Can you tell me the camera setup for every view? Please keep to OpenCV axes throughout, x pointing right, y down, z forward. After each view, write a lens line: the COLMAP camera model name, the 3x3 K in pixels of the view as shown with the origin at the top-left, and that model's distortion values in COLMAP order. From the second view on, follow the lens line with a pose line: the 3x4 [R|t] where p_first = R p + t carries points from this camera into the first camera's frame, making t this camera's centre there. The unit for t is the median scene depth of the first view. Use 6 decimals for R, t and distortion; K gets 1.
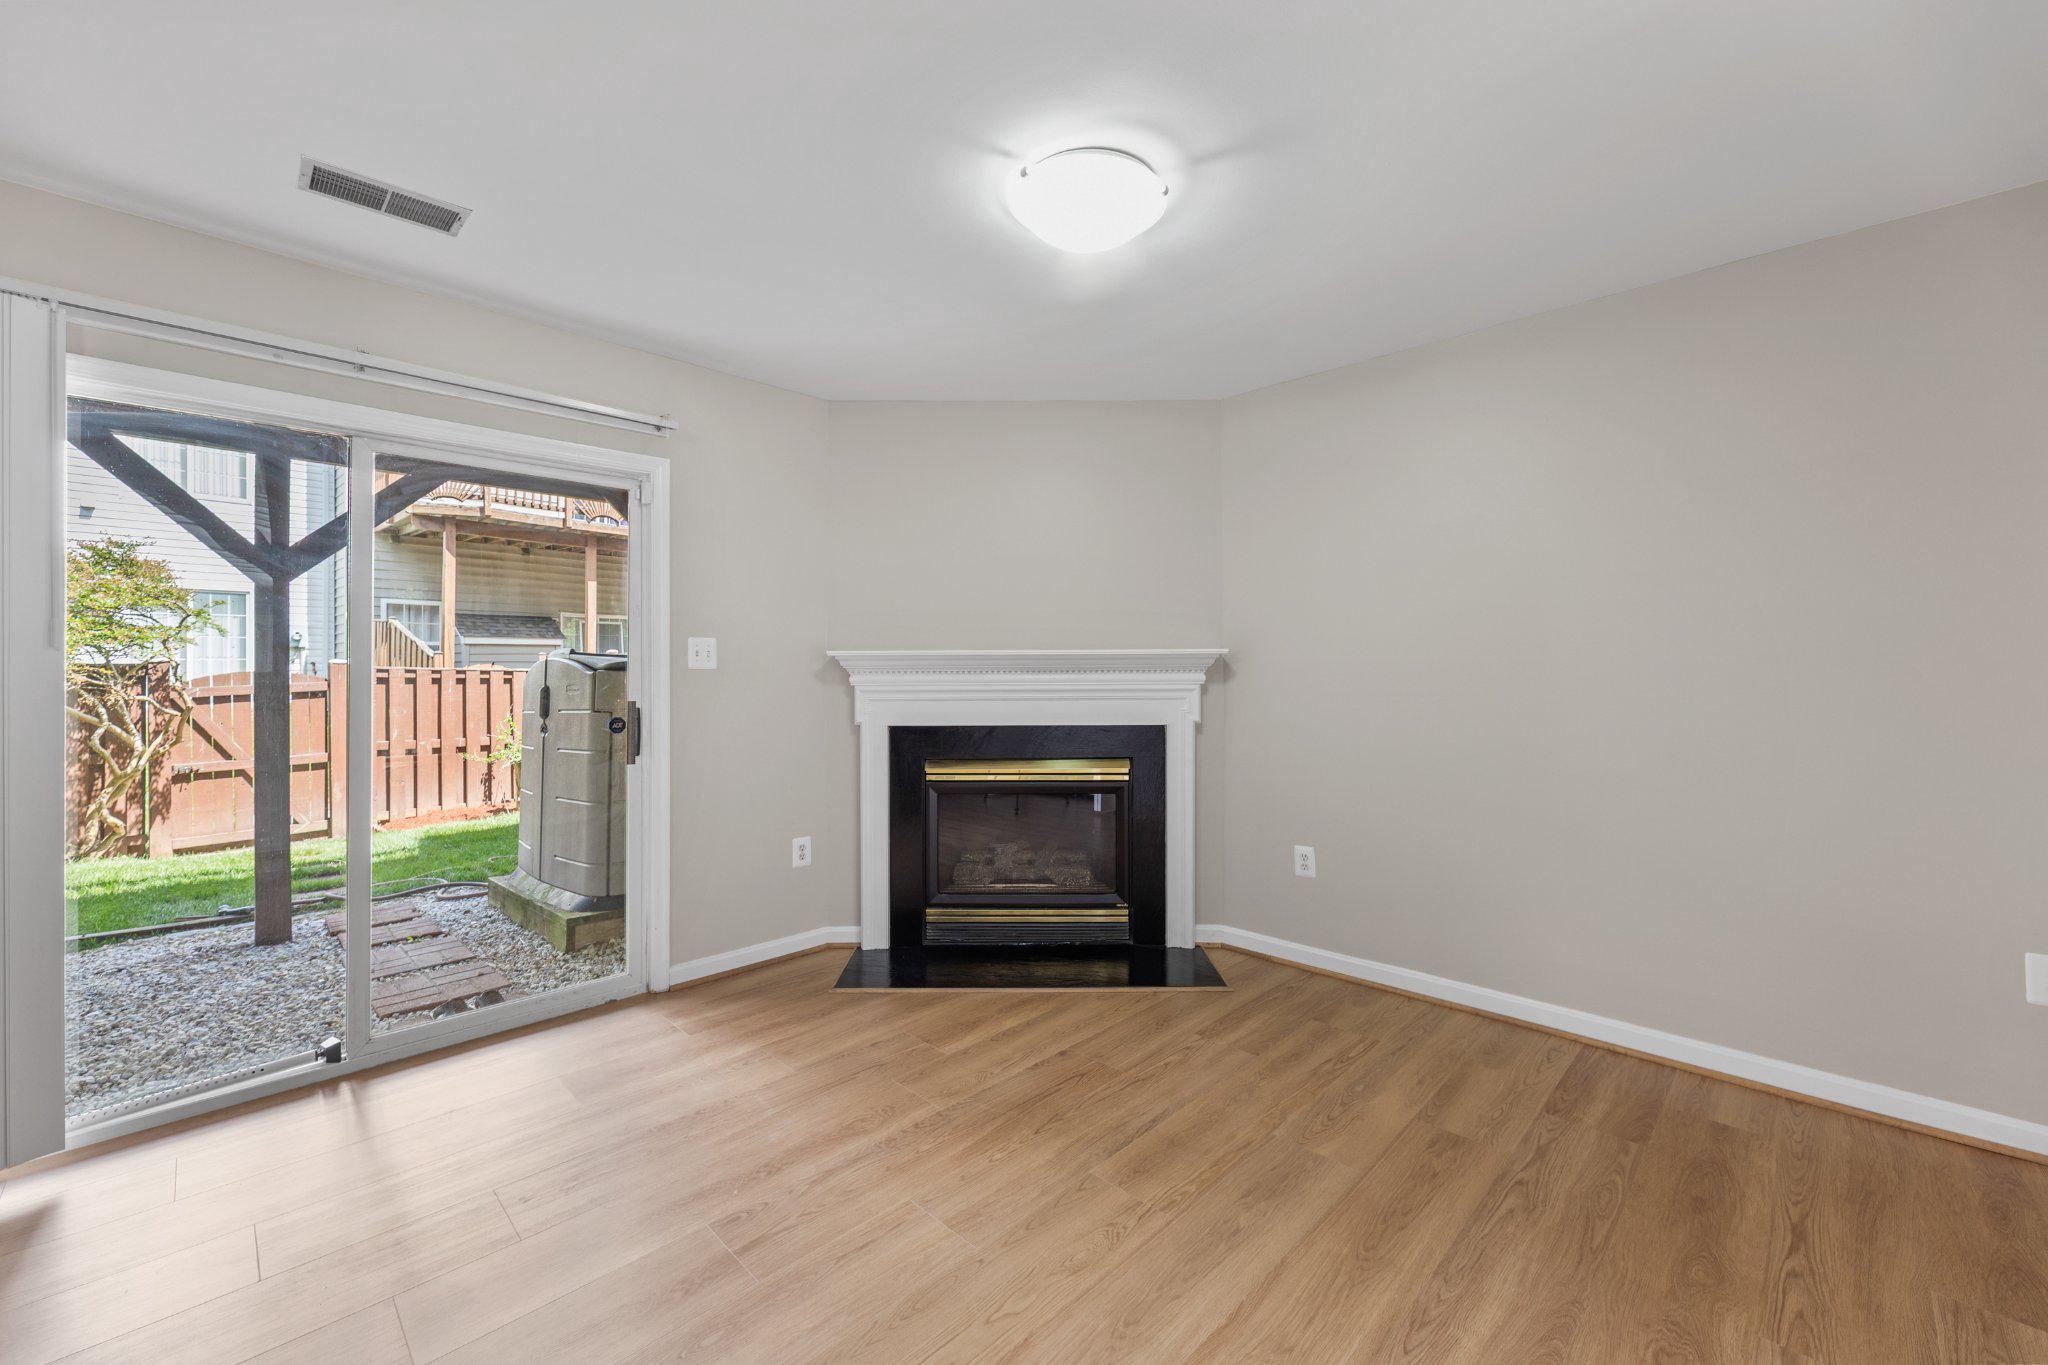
lens RADIAL K [[823.0, 0, 1020.6], [0, 823.0, 667.2], [0, 0, 1]] dist [-0.000198, -0.000149]
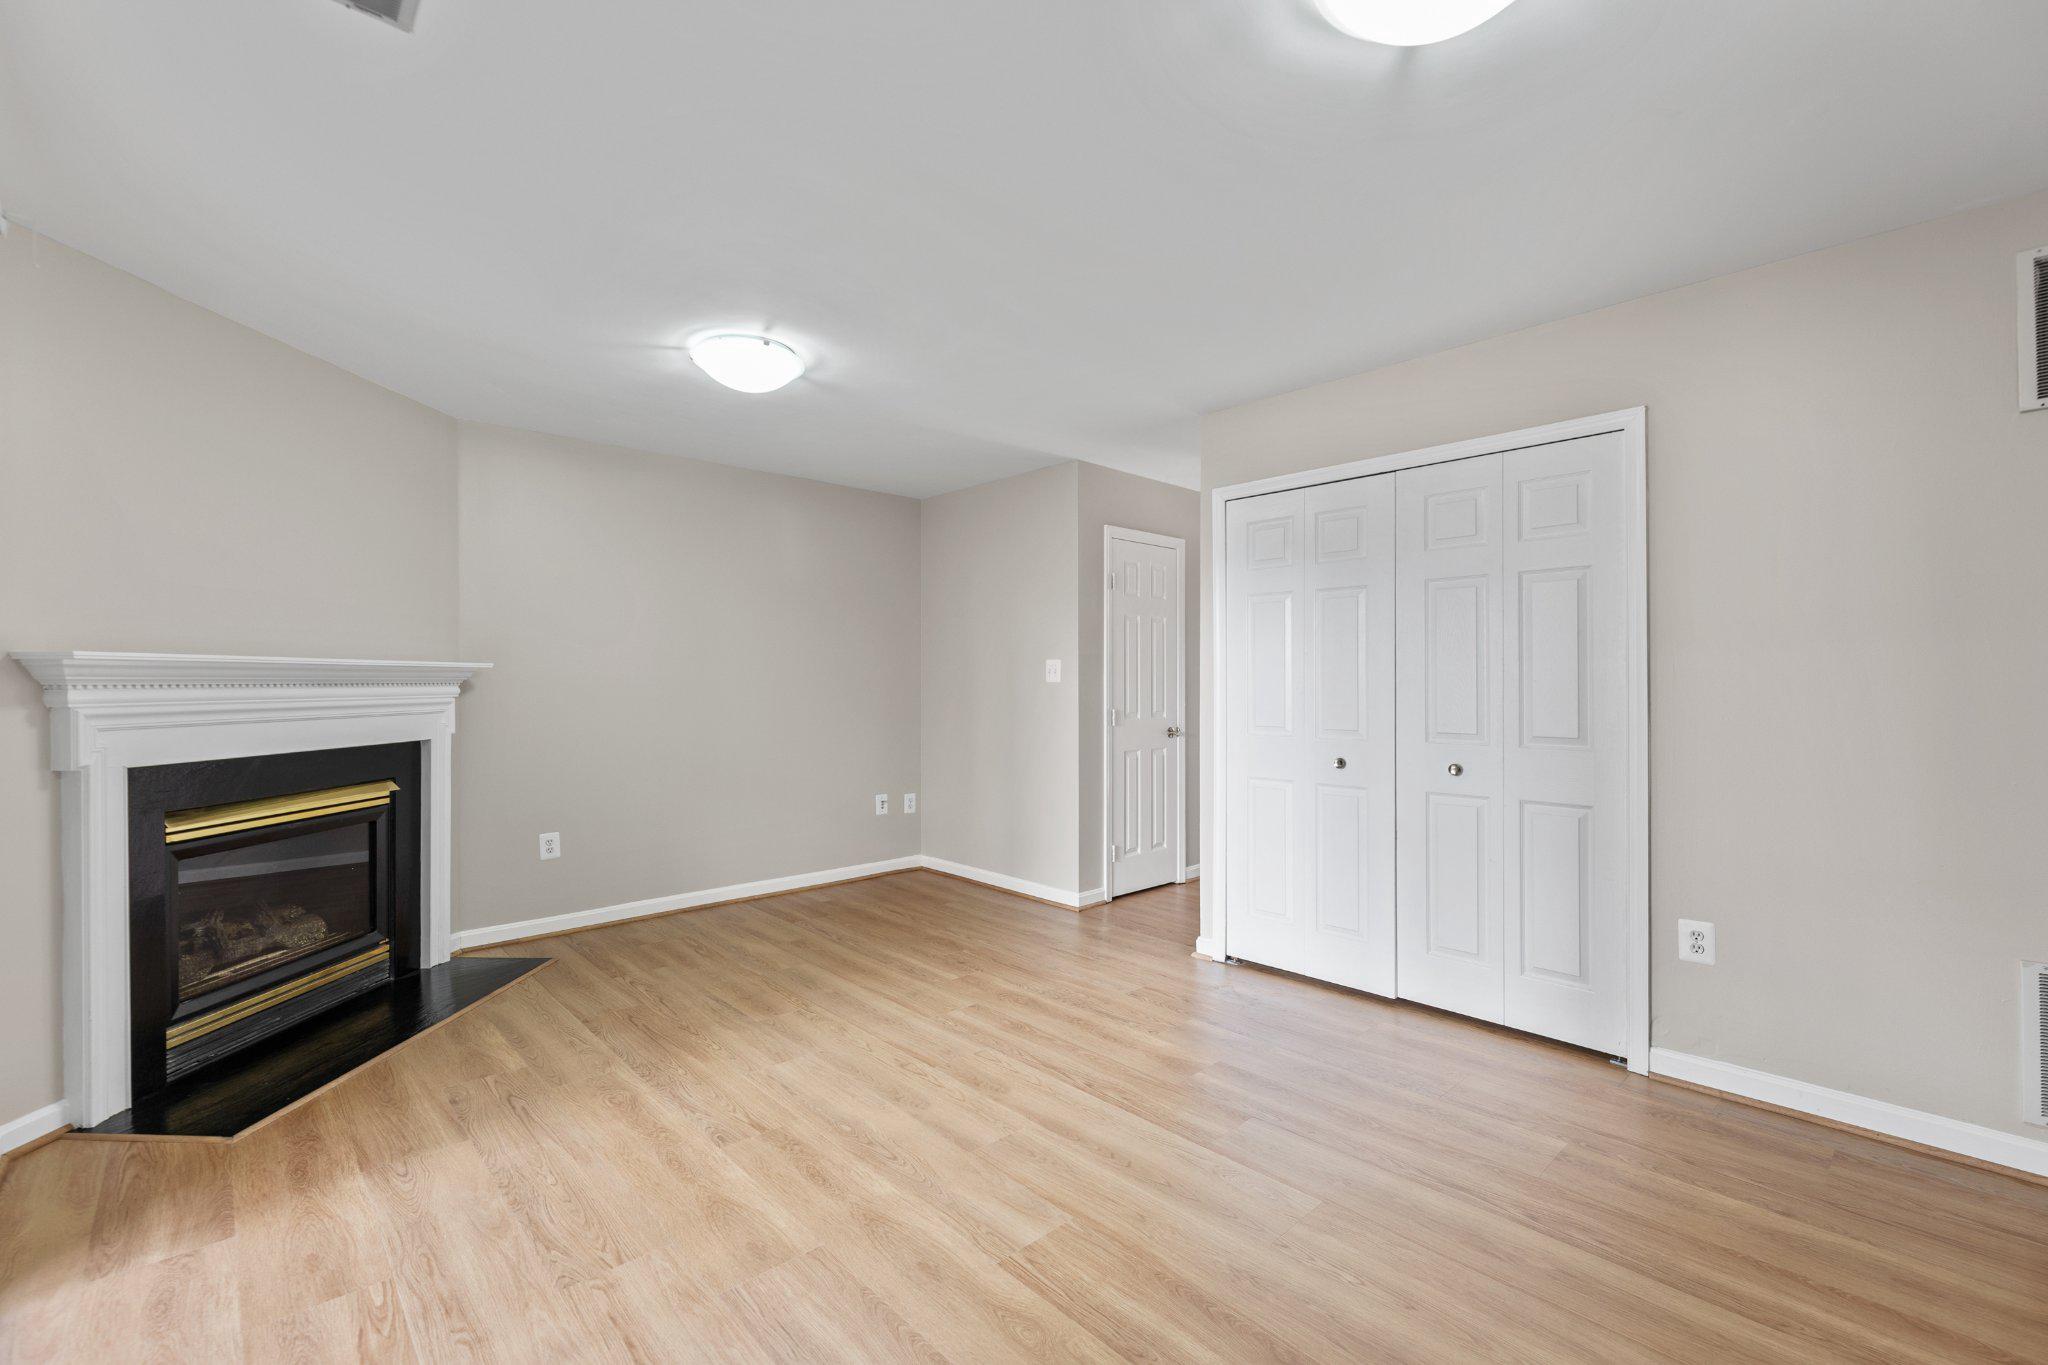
lens RADIAL K [[854.5, 0, 1024.0], [0, 854.5, 682.5], [0, 0, 1]] dist [-0.000231, 0.000032]
pose [[0.043052, 0.001474, 0.999072, -0.895555], [-0.000904, 0.999999, -0.001436, 0.004246], [-0.999072, -0.000842, 0.043054, 0.286644]]
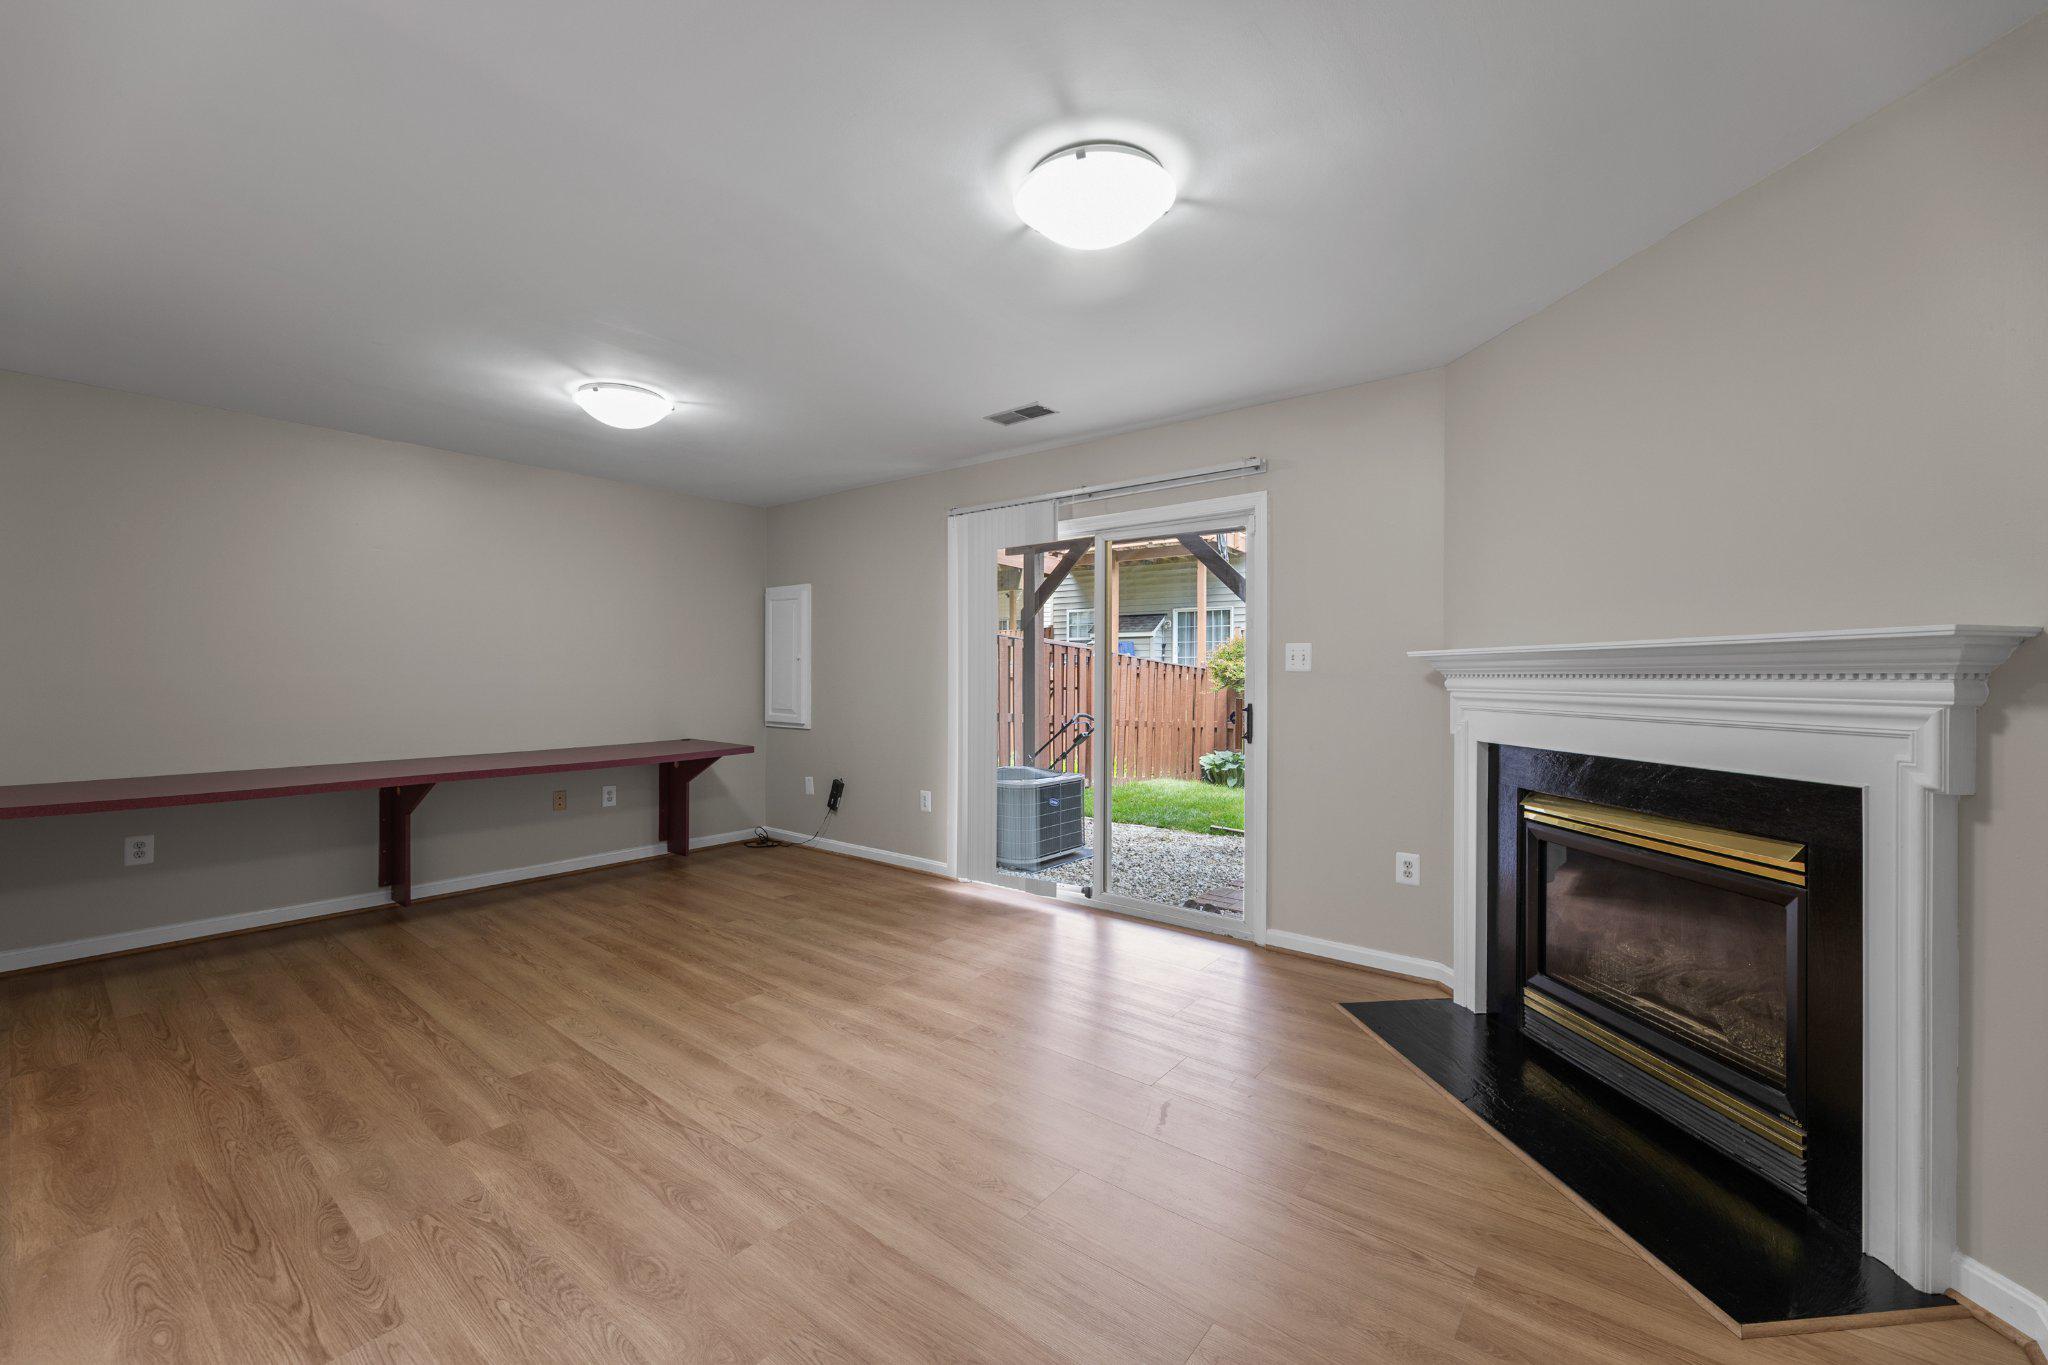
lens RADIAL K [[821.9, 0, 1018.3], [0, 821.9, 668.1], [0, 0, 1]] dist [-0.033385, 0.000057]
pose [[0.092722, -0.004577, -0.995682, 0.663278], [-0.003485, 0.999982, -0.004921, 0.004549], [0.995686, 0.003926, 0.092704, 0.521288]]
